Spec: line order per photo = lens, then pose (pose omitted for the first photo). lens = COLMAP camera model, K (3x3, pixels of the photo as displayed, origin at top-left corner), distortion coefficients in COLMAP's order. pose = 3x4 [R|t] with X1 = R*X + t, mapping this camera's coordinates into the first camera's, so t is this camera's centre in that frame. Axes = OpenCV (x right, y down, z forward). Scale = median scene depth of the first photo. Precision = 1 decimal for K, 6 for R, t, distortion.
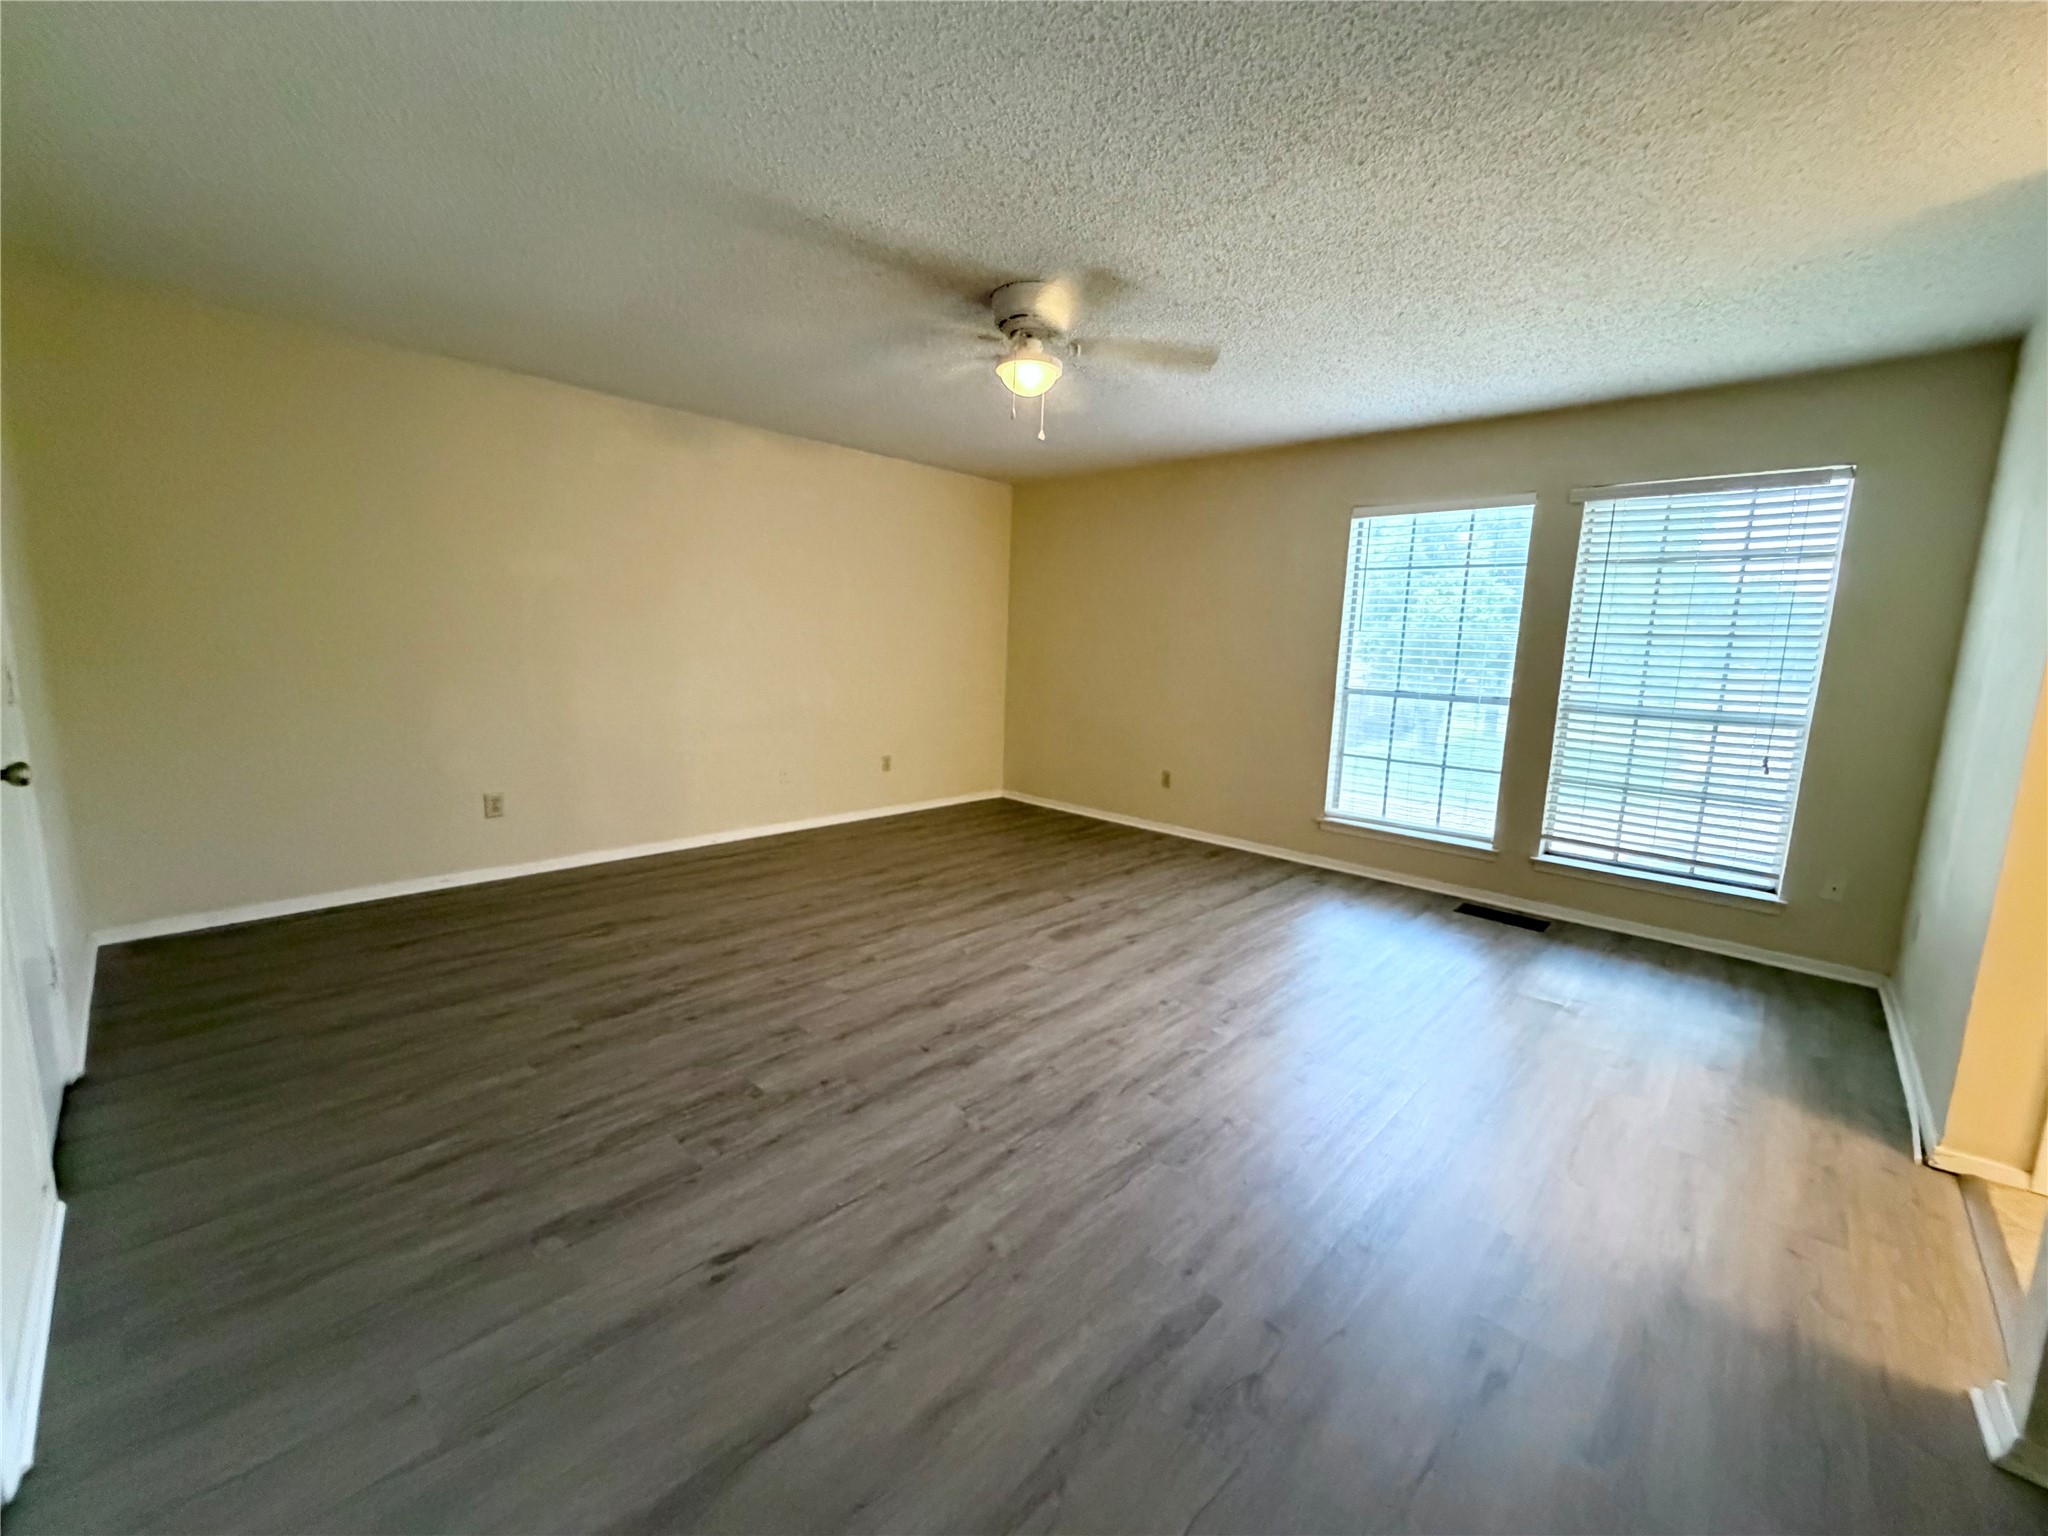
lens RADIAL K [[819.6, 0, 1025.0], [0, 819.6, 761.1], [0, 0, 1]] dist [0.000174, -0.000196]
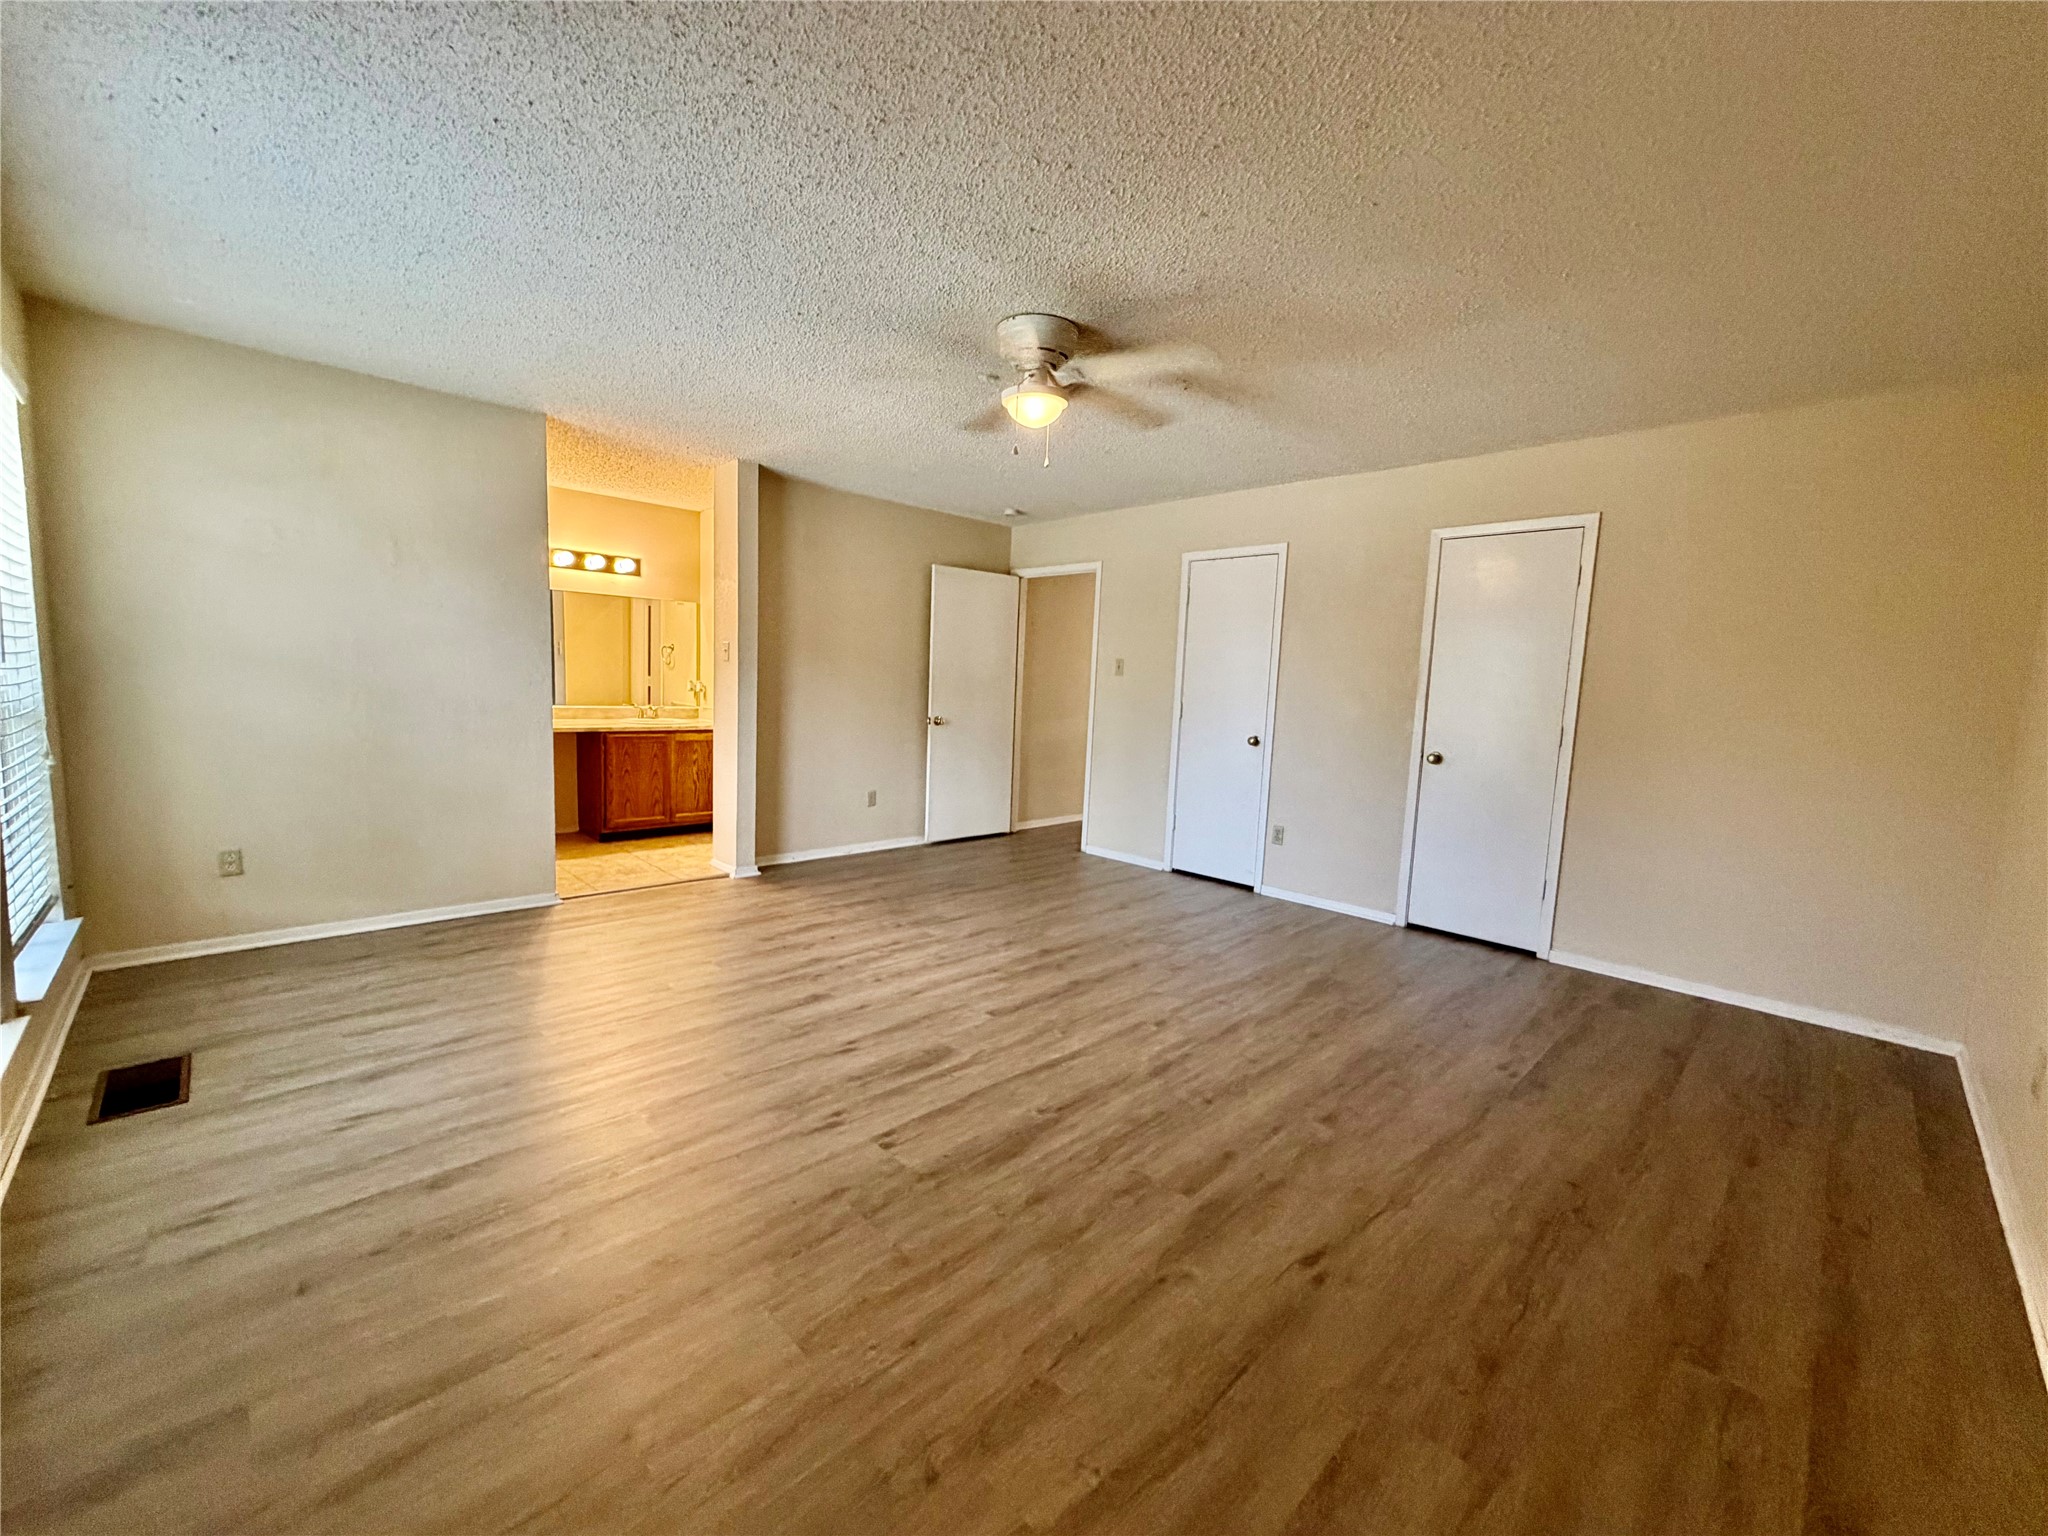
lens RADIAL K [[819.6, 0, 1025.2], [0, 819.6, 773.1], [0, 0, 1]] dist [0.000174, -0.000196]
pose [[-0.996649, -0.075920, 0.030442, -0.042771], [-0.065844, 0.965464, 0.252079, -0.255811], [-0.048529, 0.249230, -0.967228, 1.821181]]
